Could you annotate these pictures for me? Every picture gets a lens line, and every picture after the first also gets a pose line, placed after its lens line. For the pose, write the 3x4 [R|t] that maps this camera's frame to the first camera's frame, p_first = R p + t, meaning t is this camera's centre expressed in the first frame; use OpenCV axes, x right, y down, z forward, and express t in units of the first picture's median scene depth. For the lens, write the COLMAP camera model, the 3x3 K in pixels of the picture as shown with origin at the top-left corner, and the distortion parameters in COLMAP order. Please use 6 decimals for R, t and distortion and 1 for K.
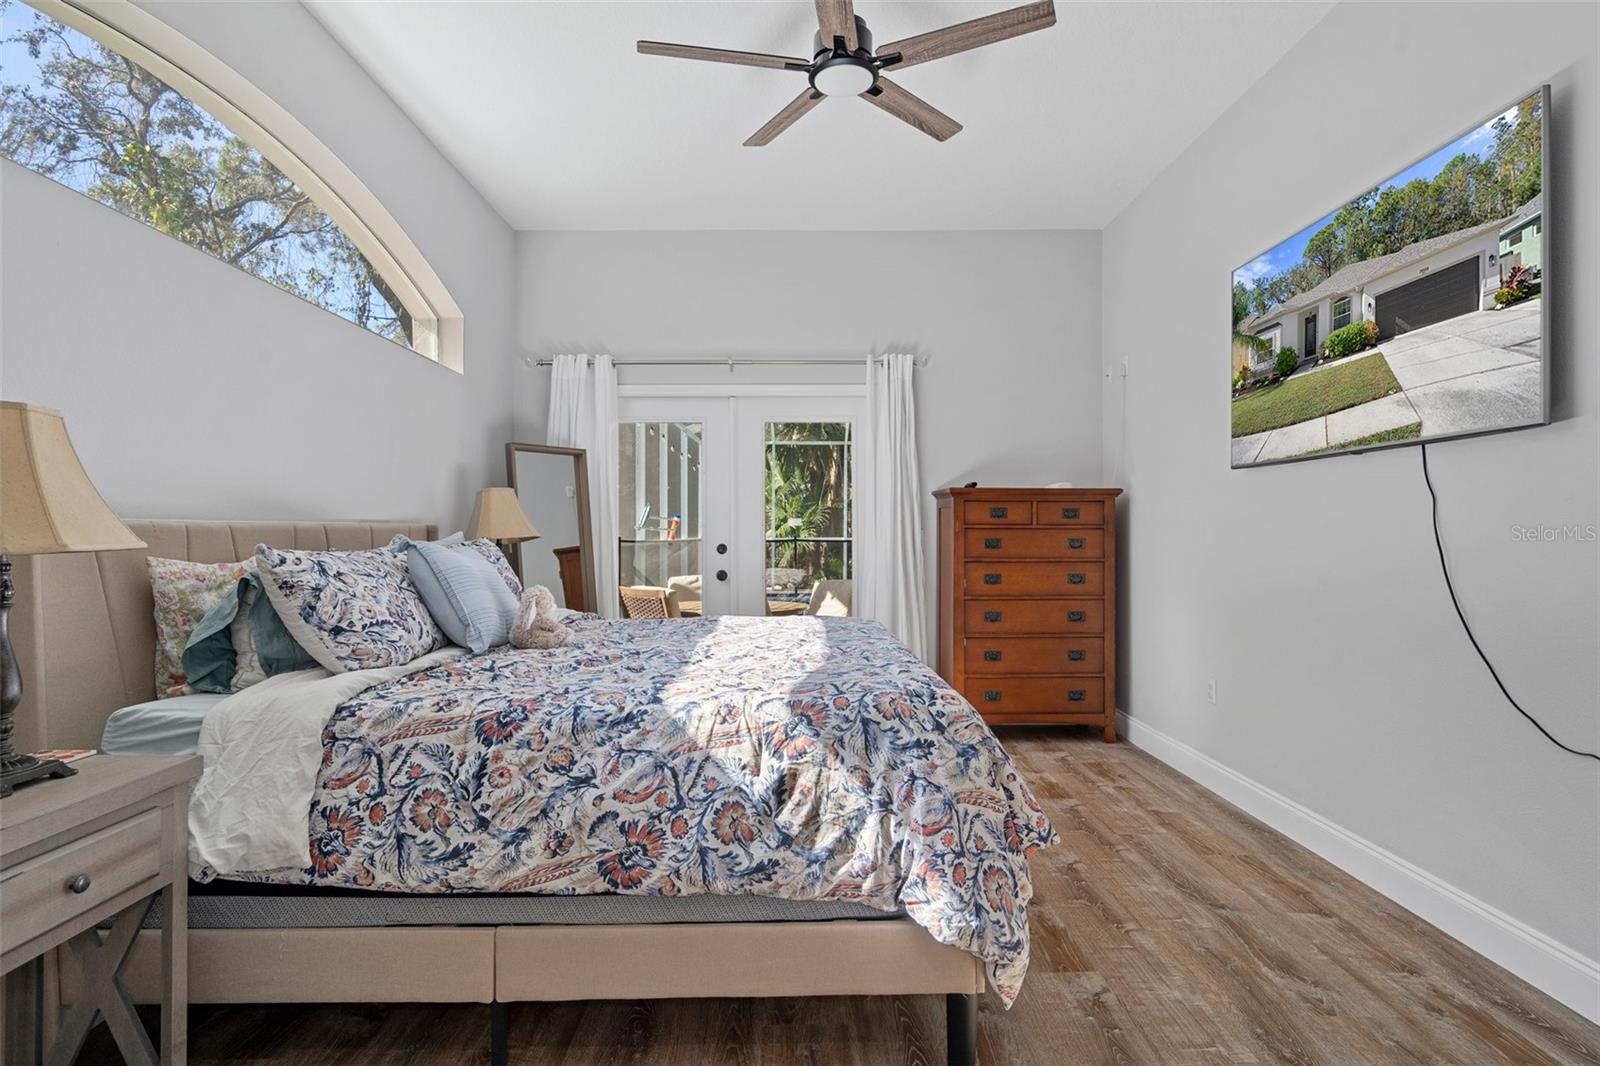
lens RADIAL K [[833.6, 0, 794.5], [0, 833.6, 529.9], [0, 0, 1]] dist [0.001971, 0.001071]
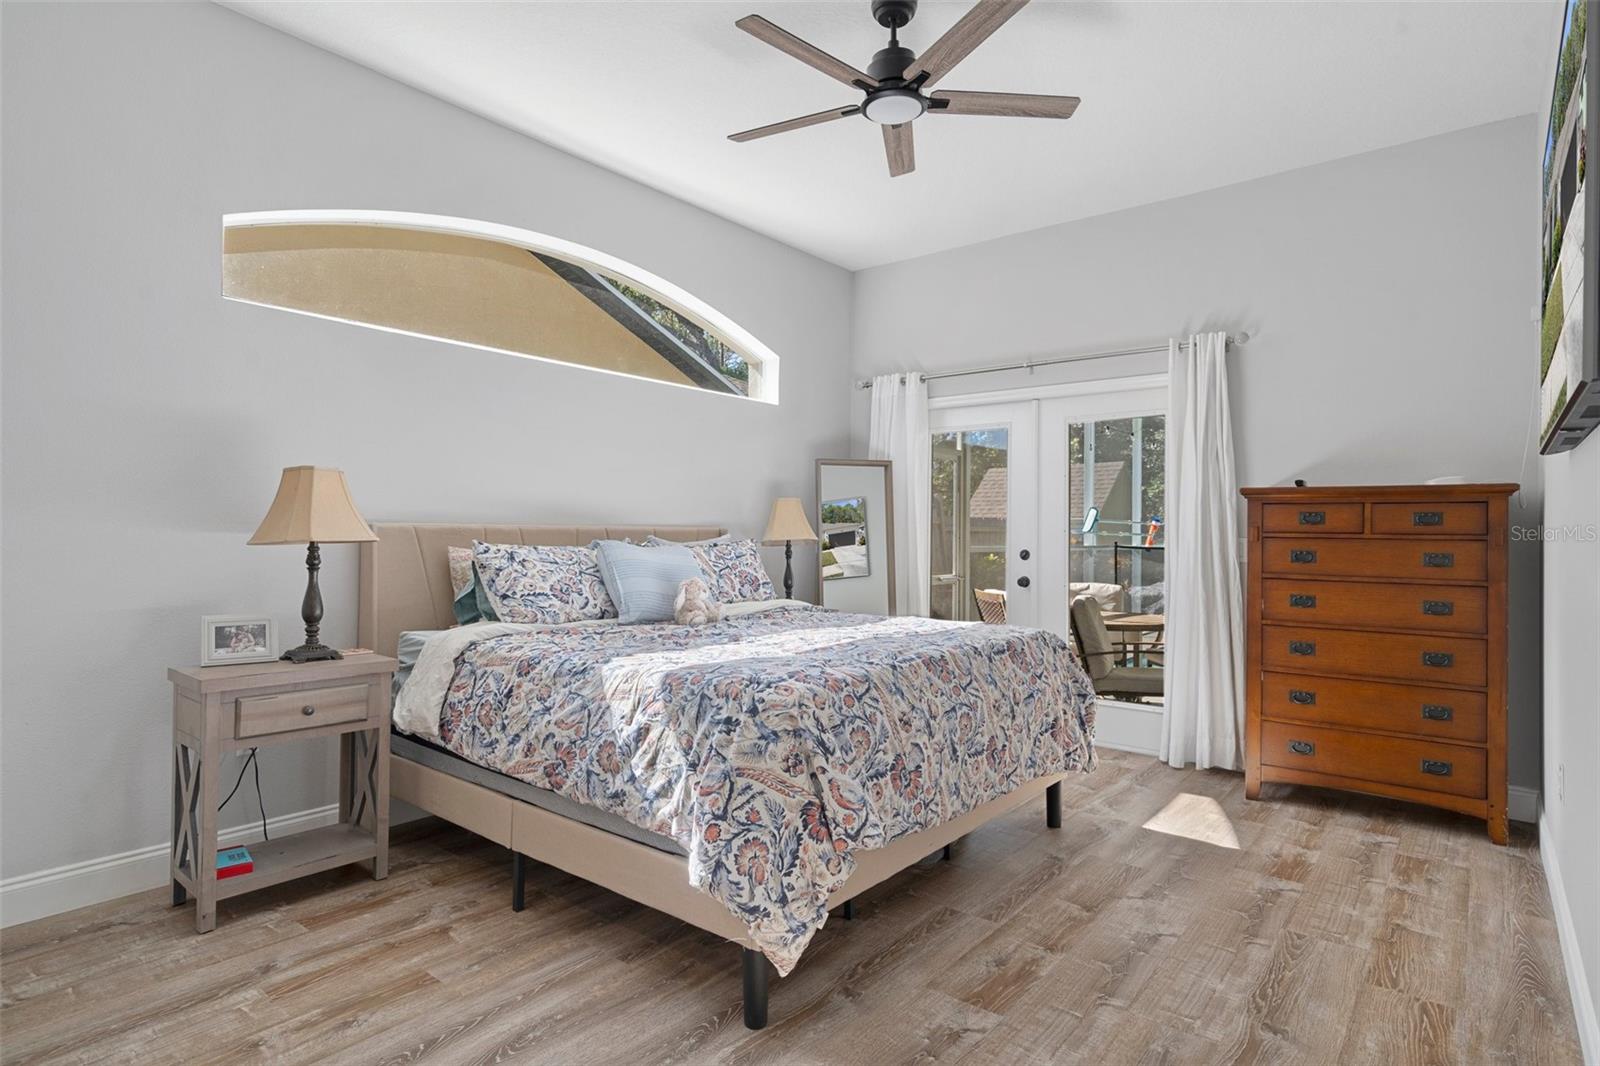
lens RADIAL K [[843.1, 0, 772.1], [0, 843.1, 525.3], [0, 0, 1]] dist [0.001639, 0.001467]
pose [[0.763285, 0.004913, -0.646043, 0.894780], [-0.010780, 0.999929, -0.005132, -0.009734], [0.645972, 0.010882, 0.763283, 0.132848]]
